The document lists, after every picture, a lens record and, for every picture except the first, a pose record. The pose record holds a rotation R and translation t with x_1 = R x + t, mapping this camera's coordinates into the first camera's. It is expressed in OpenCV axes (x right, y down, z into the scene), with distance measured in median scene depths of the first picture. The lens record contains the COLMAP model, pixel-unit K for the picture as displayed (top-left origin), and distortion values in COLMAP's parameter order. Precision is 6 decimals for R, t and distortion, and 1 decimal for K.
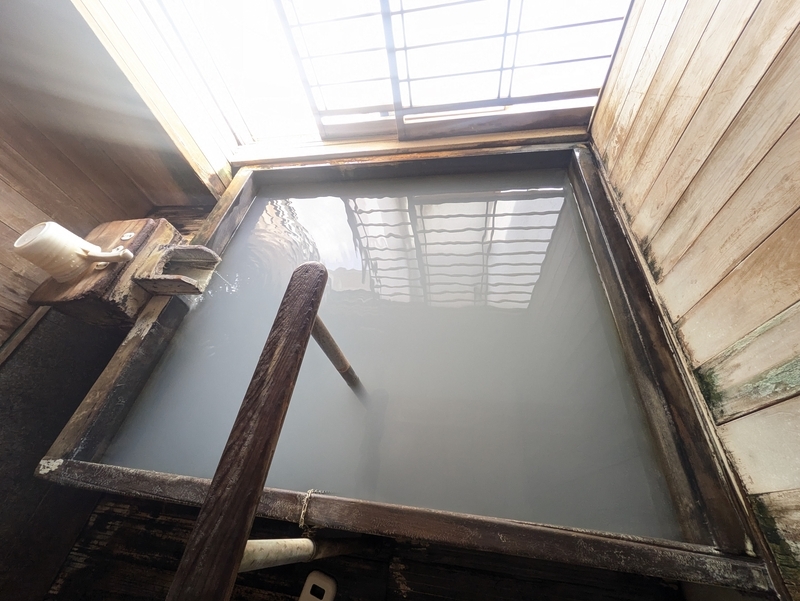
lens RADIAL K [[315.3, 0, 400.0], [0, 315.3, 300.5], [0, 0, 1]] dist [-0.001023, -0.000266]
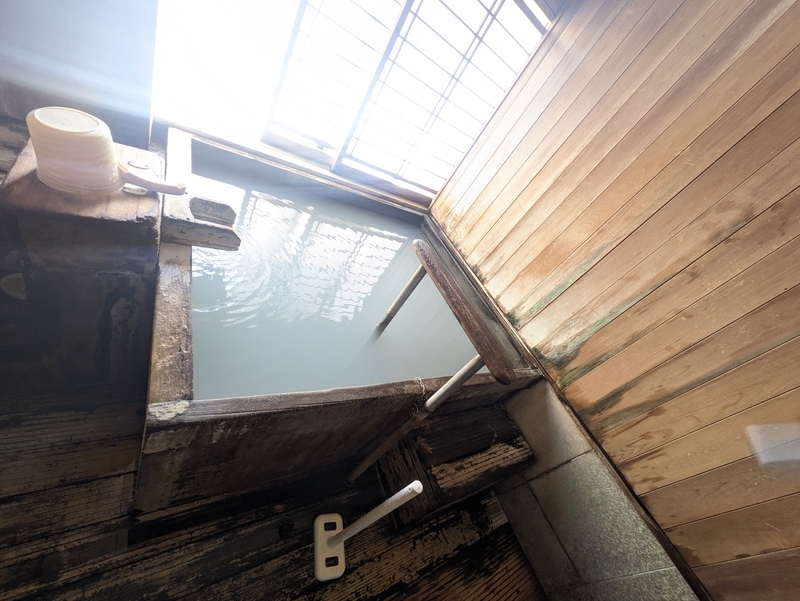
lens RADIAL K [[315.3, 0, 400.0], [0, 315.3, 300.5], [0, 0, 1]] dist [-0.001023, -0.000266]
pose [[0.648187, 0.085623, 0.756652, -1.340016], [0.024421, 0.990810, -0.133040, 0.360060], [-0.761089, 0.104713, 0.640139, -0.002159]]
